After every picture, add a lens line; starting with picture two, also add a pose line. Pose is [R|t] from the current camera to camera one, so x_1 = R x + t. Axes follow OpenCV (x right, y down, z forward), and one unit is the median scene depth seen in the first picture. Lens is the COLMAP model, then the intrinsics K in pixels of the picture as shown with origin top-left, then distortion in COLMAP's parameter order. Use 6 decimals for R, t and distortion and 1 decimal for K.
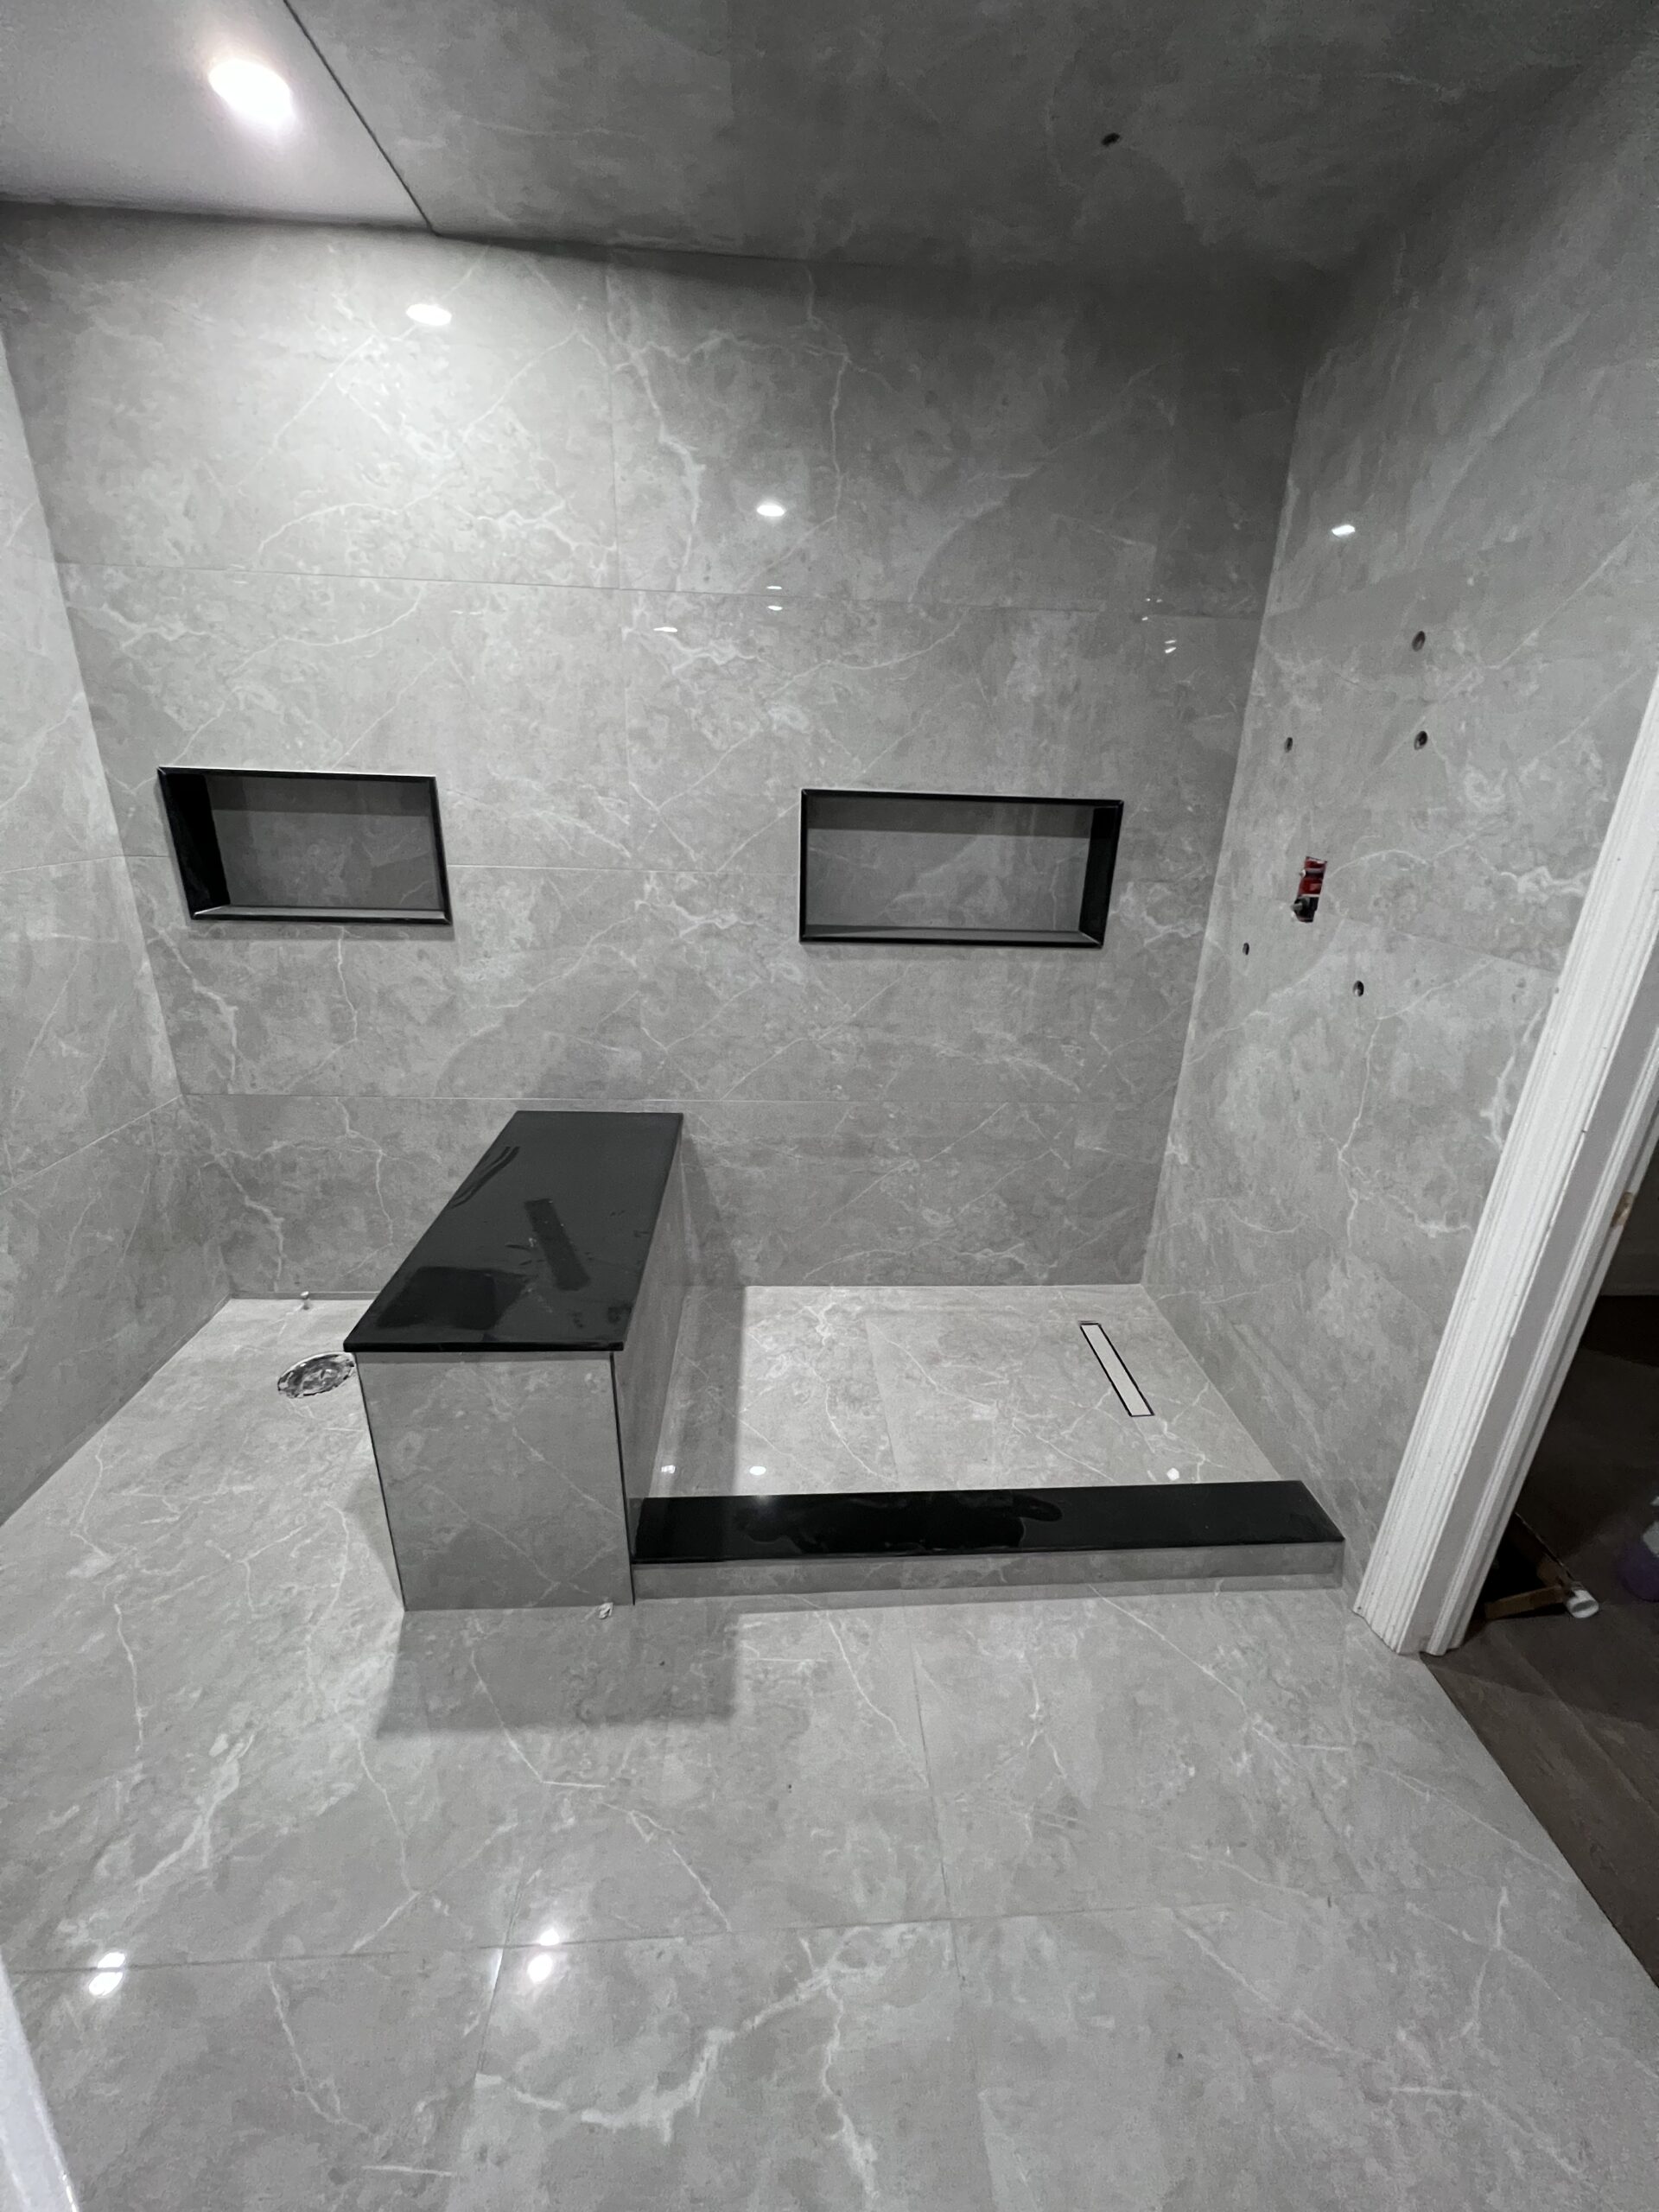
lens RADIAL K [[881.0, 0, 833.3], [0, 881.0, 1106.6], [0, 0, 1]] dist [-0.001707, -0.000213]
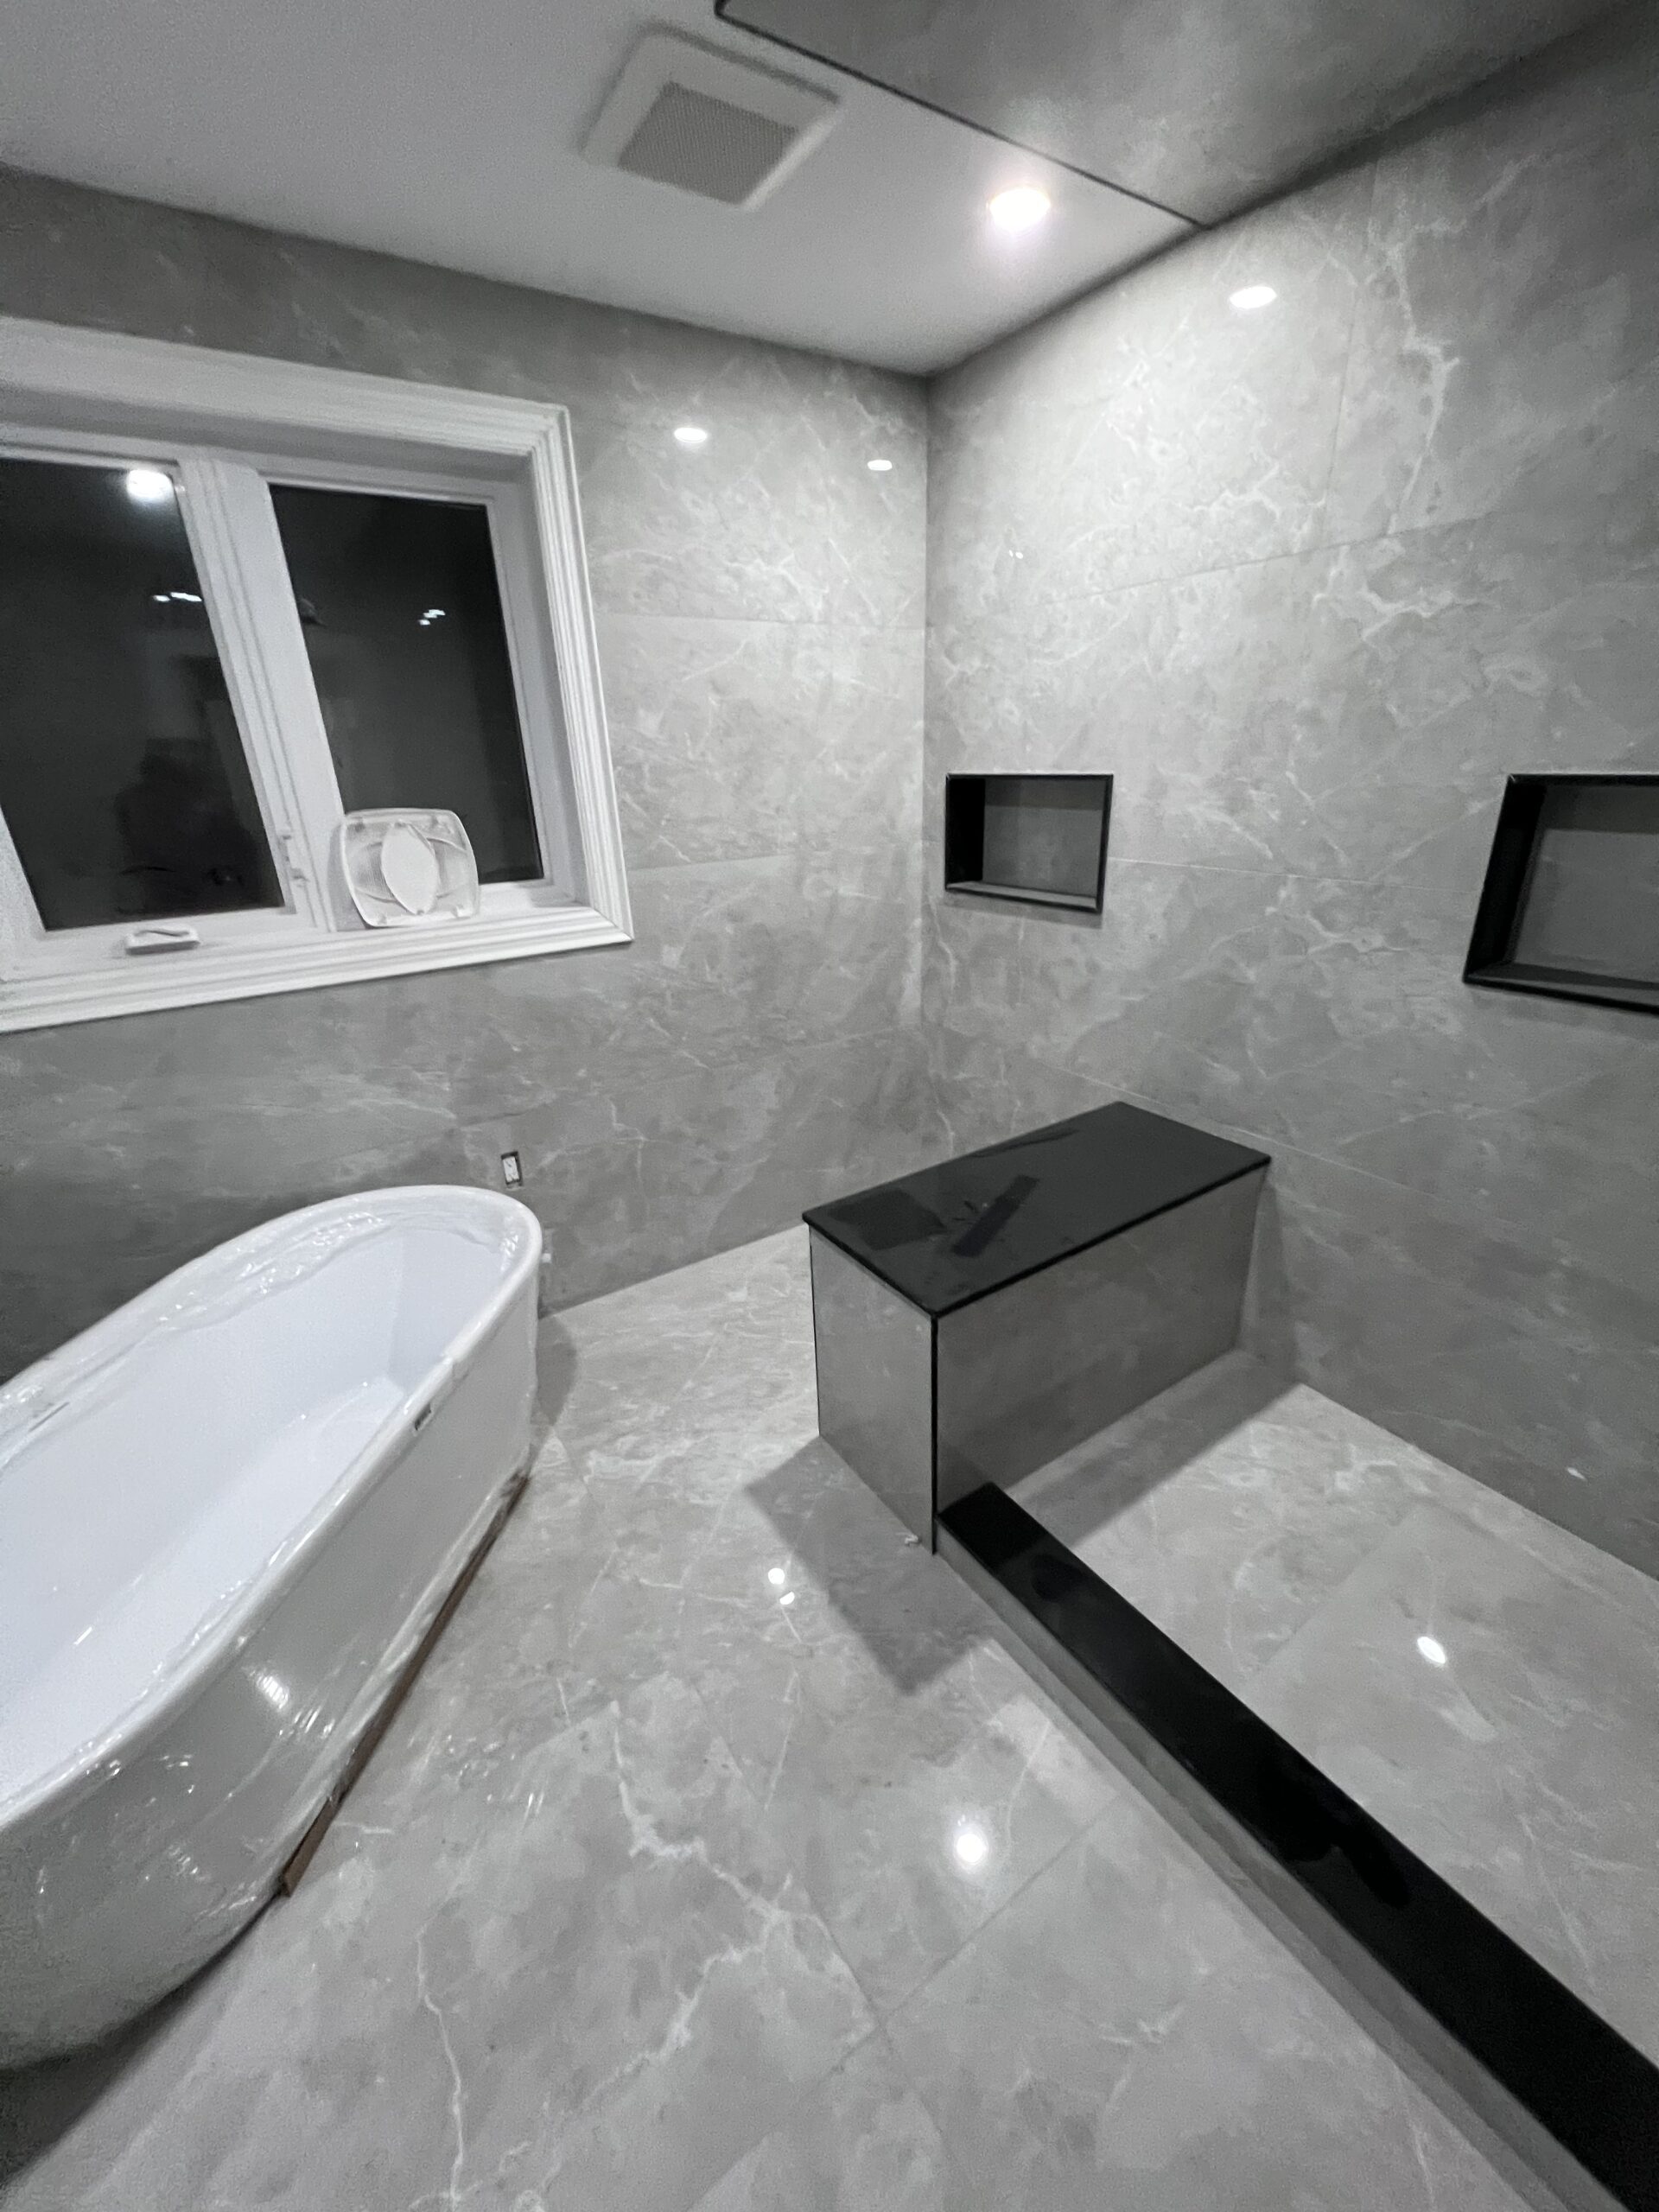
lens RADIAL K [[881.0, 0, 833.3], [0, 881.0, 1106.6], [0, 0, 1]] dist [-0.001707, -0.000213]
pose [[0.507118, 0.275943, -0.816509, 0.351197], [-0.260196, 0.952175, 0.160189, -0.075865], [0.821663, 0.131218, 0.554664, 0.188288]]
